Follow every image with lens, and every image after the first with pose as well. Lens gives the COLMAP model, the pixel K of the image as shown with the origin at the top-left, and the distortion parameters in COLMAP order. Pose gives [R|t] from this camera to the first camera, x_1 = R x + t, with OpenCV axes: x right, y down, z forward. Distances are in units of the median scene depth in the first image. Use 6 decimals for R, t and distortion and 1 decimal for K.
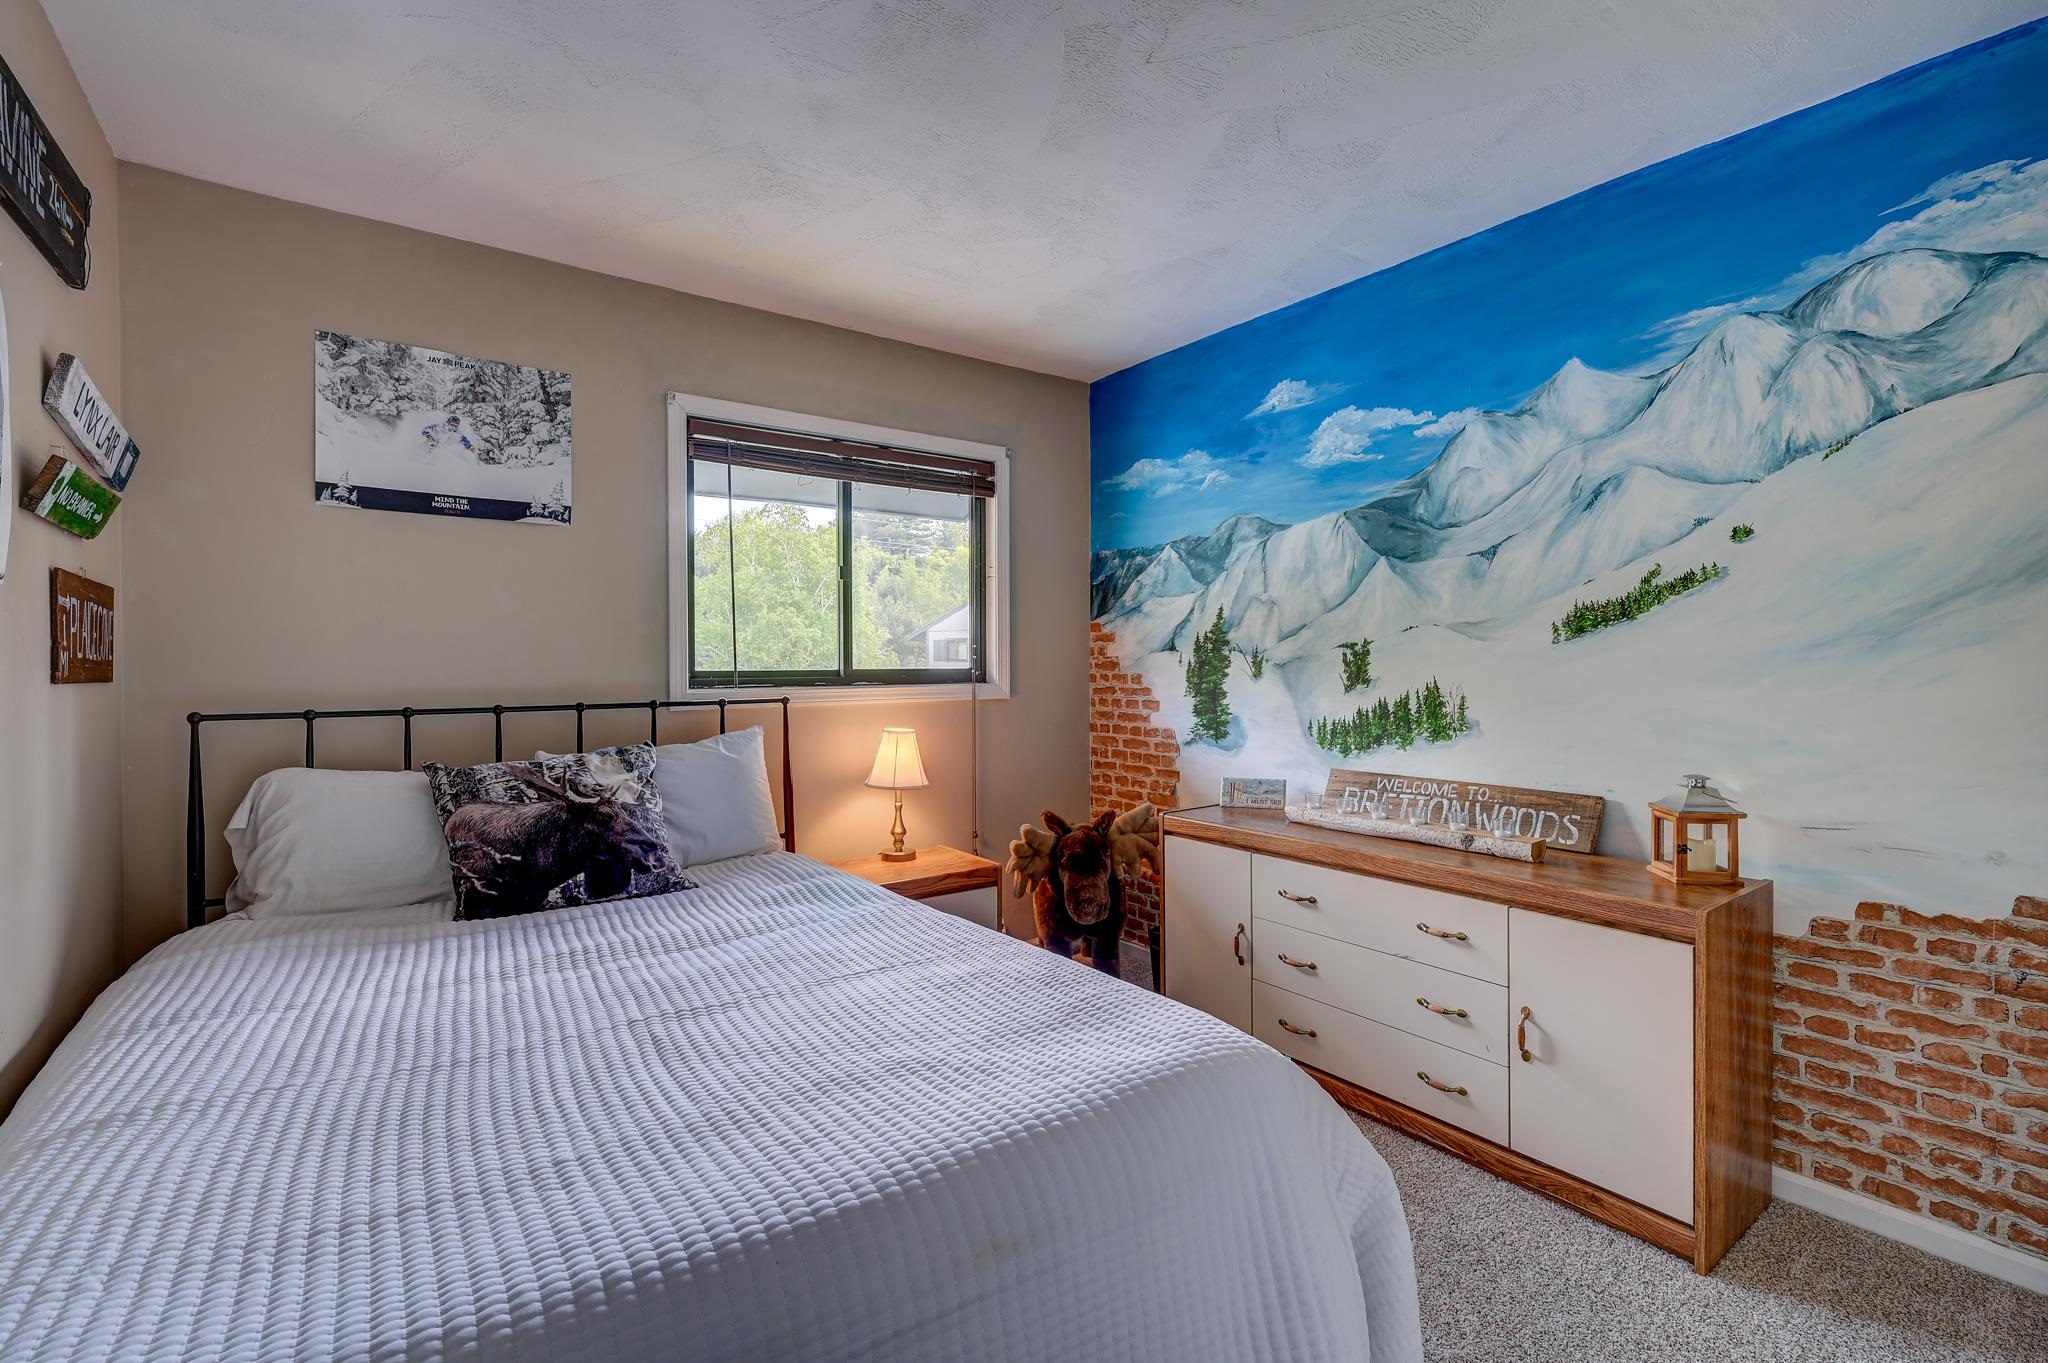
lens RADIAL K [[908.4, 0, 1028.3], [0, 908.4, 673.6], [0, 0, 1]] dist [0.000250, 0.000806]
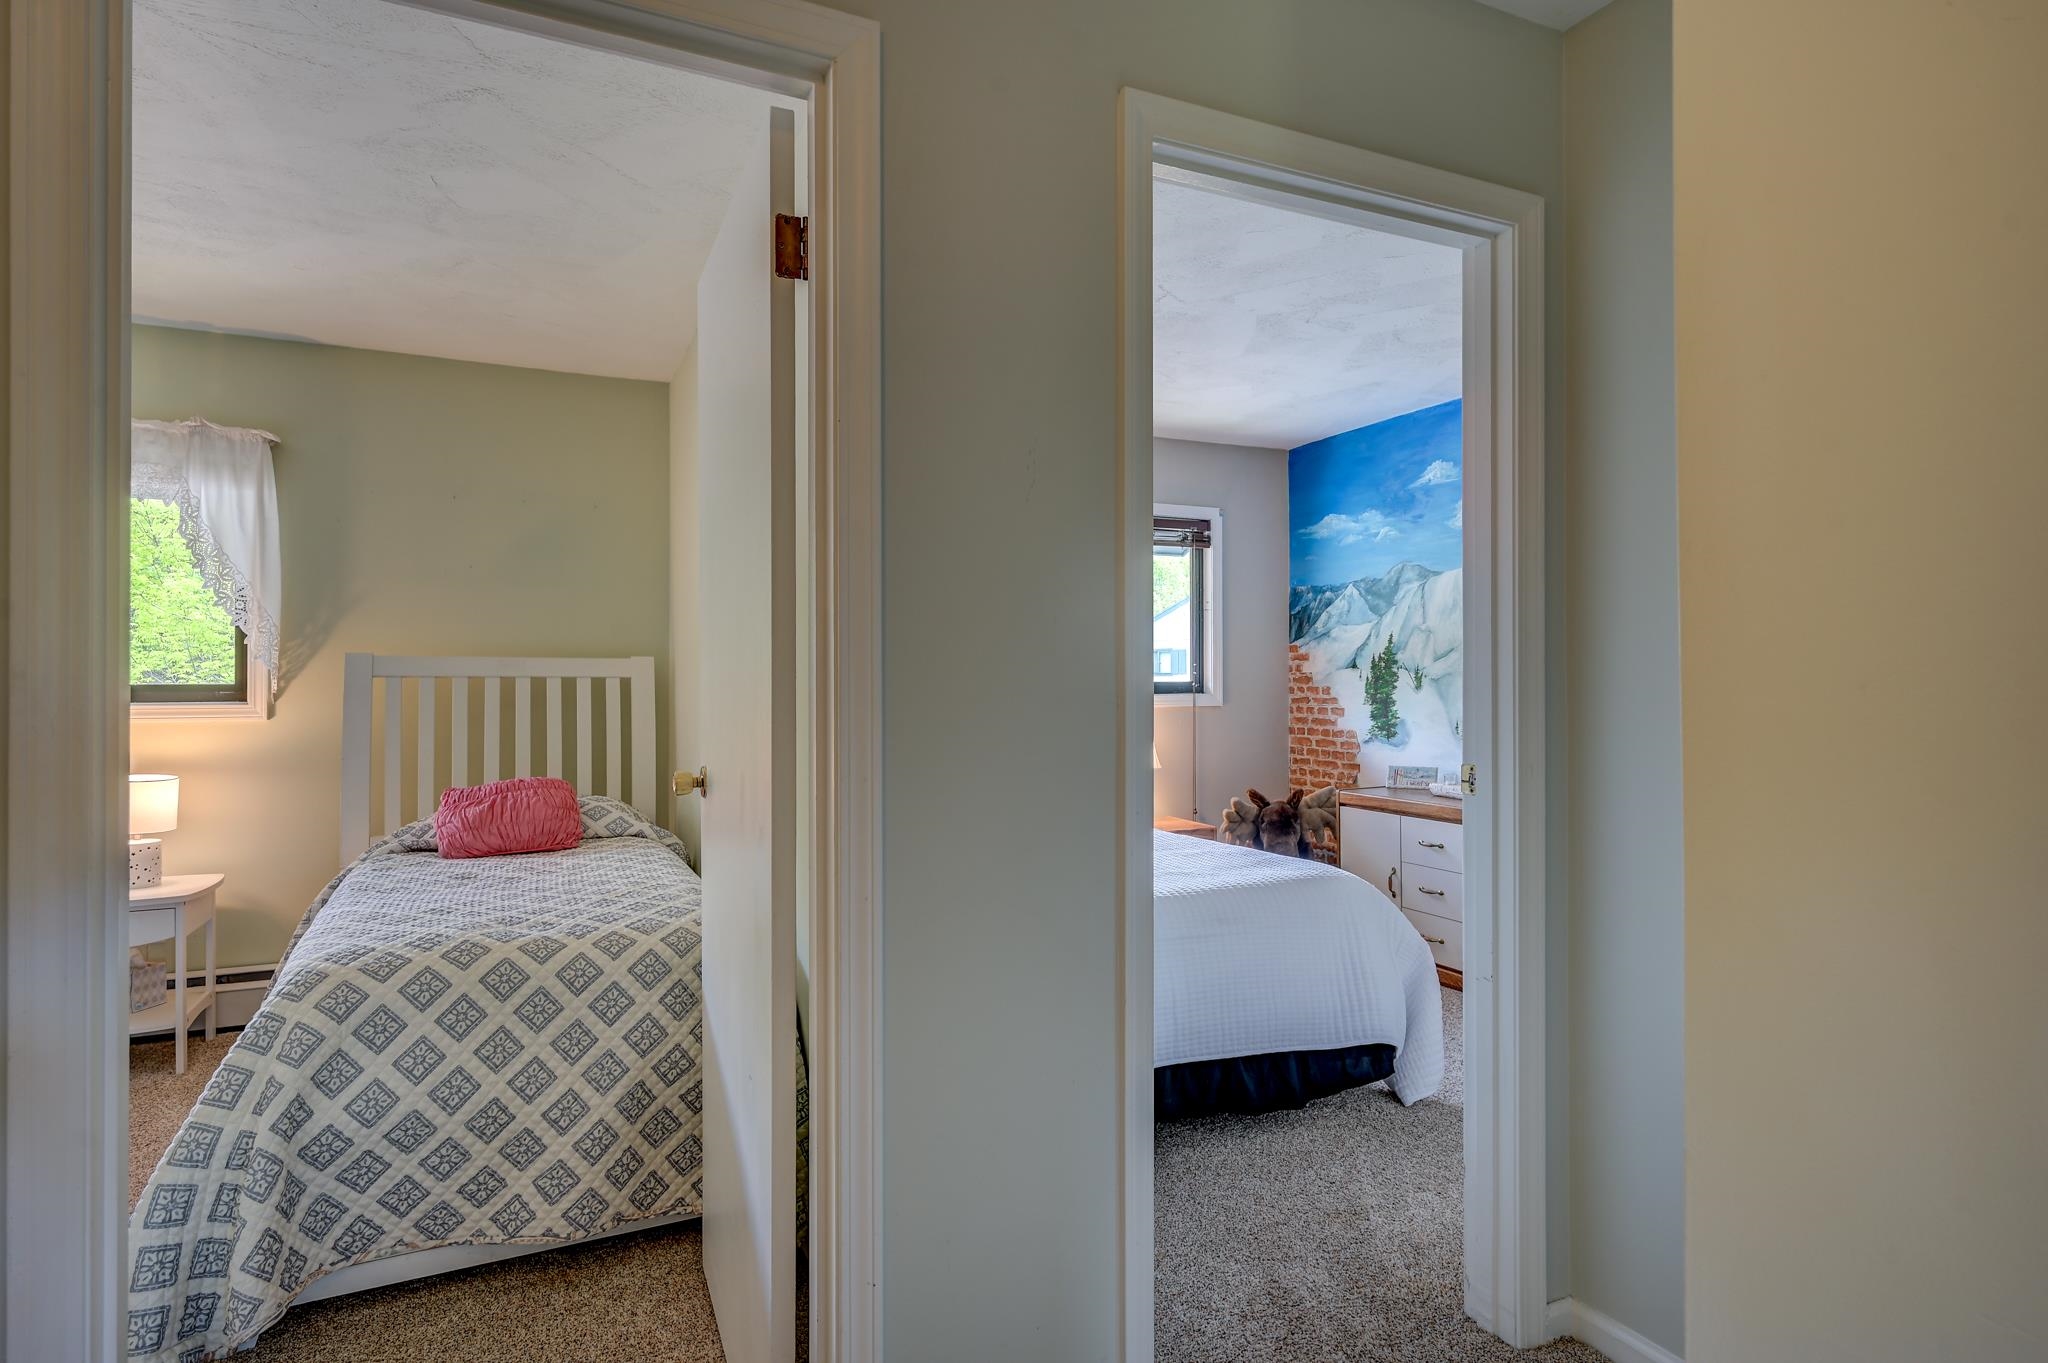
lens RADIAL K [[1105.2, 0, 1032.1], [0, 1105.2, 670.1], [0, 0, 1]] dist [0.001390, 0.000457]
pose [[0.982380, 0.000671, -0.186892, 0.007222], [-0.004087, 0.999832, -0.017893, 0.006996], [0.186848, 0.018341, 0.982218, -0.603251]]
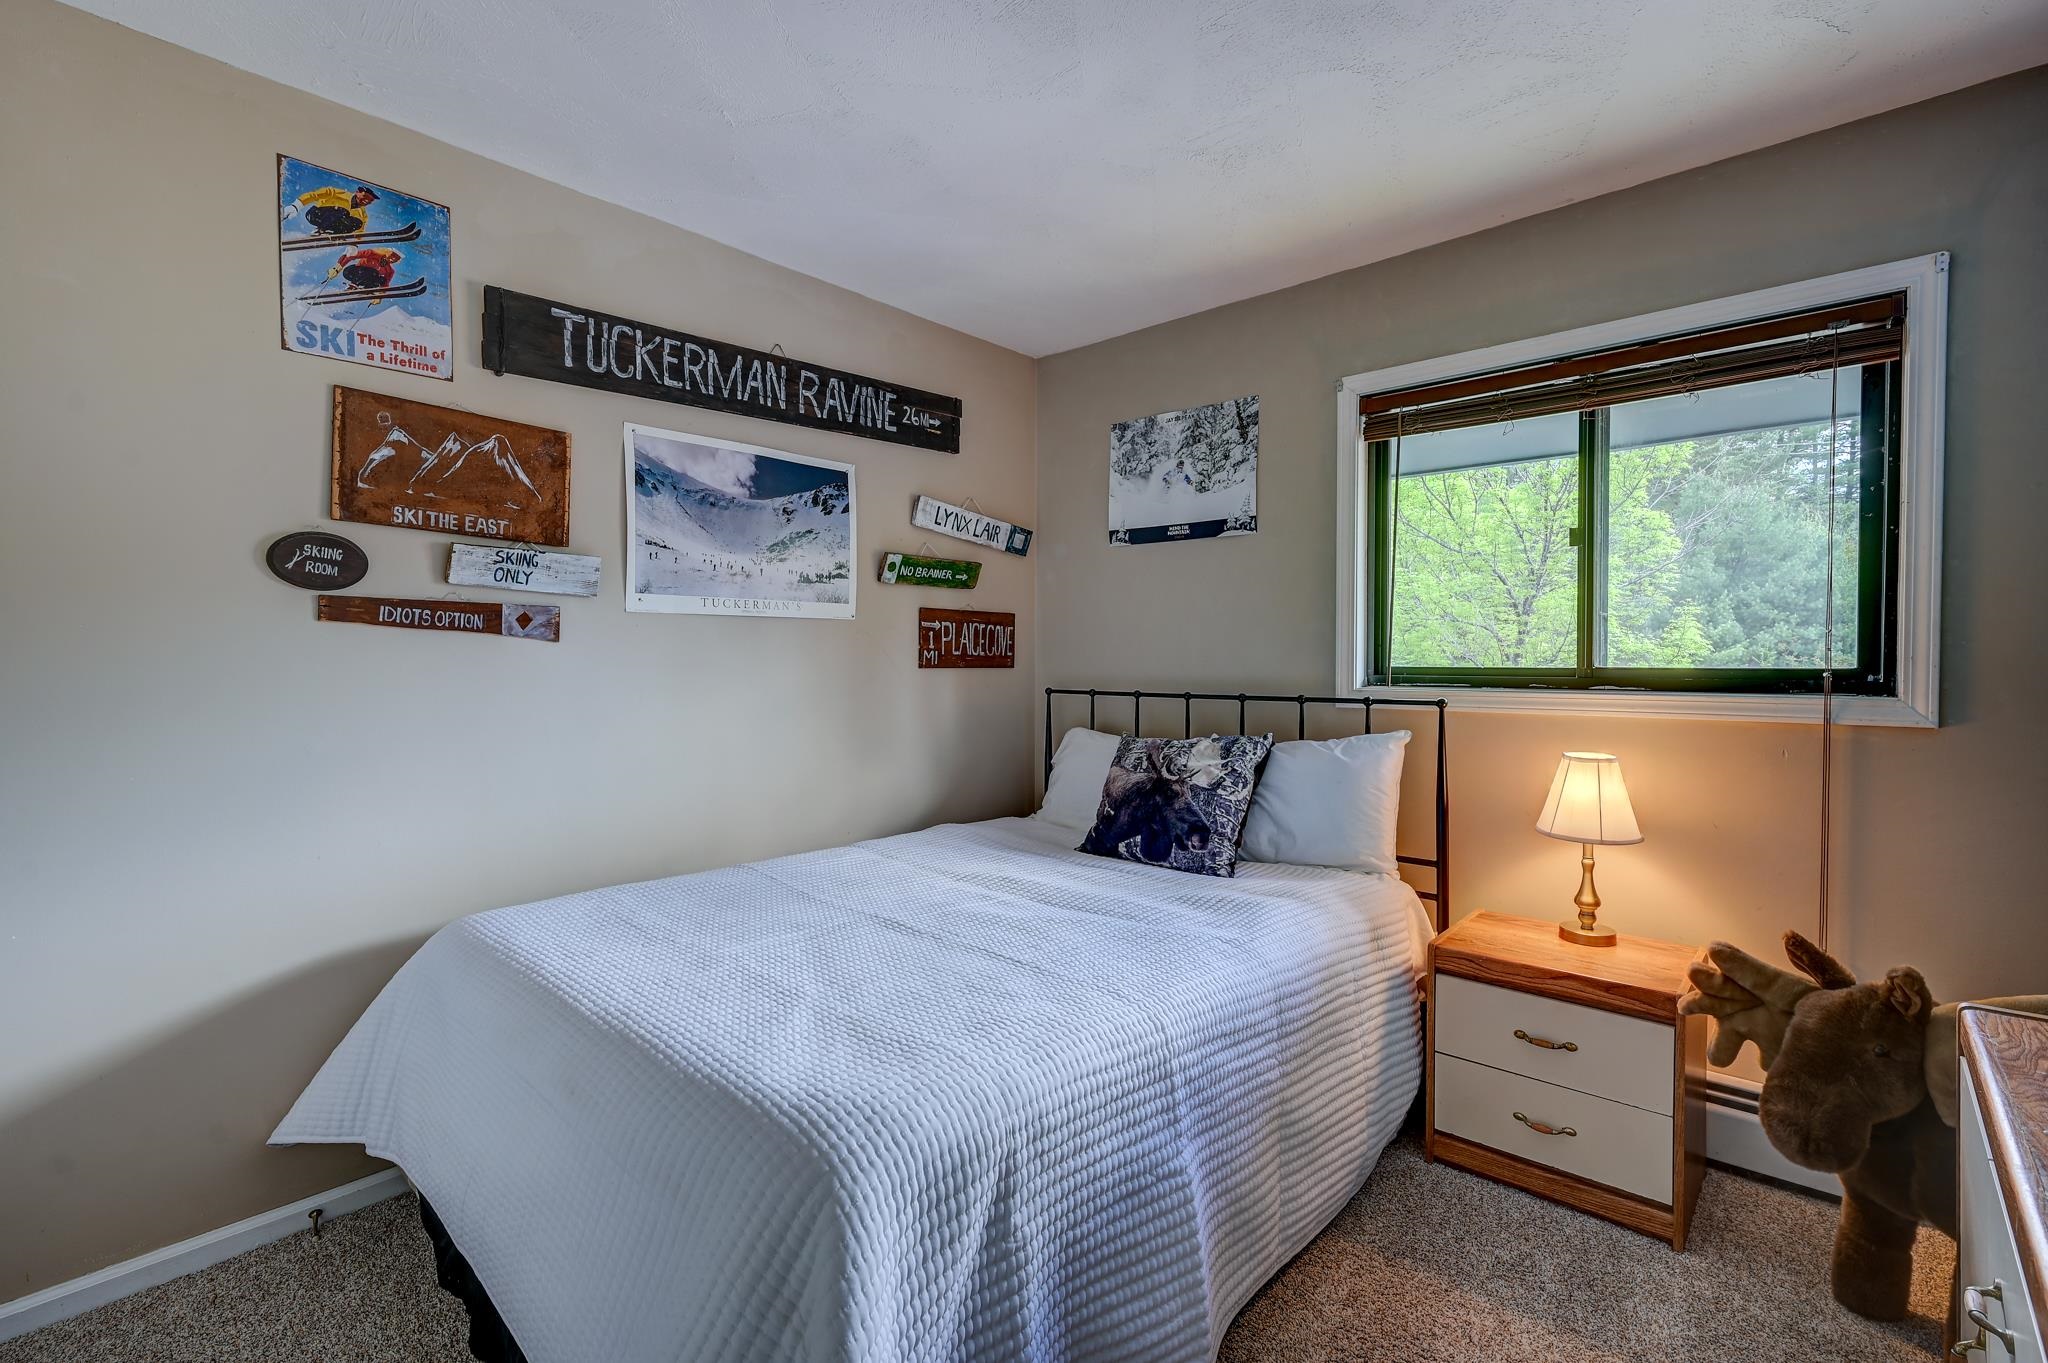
lens RADIAL K [[906.9, 0, 1021.9], [0, 906.9, 671.6], [0, 0, 1]] dist [0.001575, 0.000084]
pose [[0.206447, 0.019077, -0.978272, 0.415796], [-0.013219, 0.999773, 0.016706, -0.007805], [0.978368, 0.009483, 0.206652, 0.400485]]
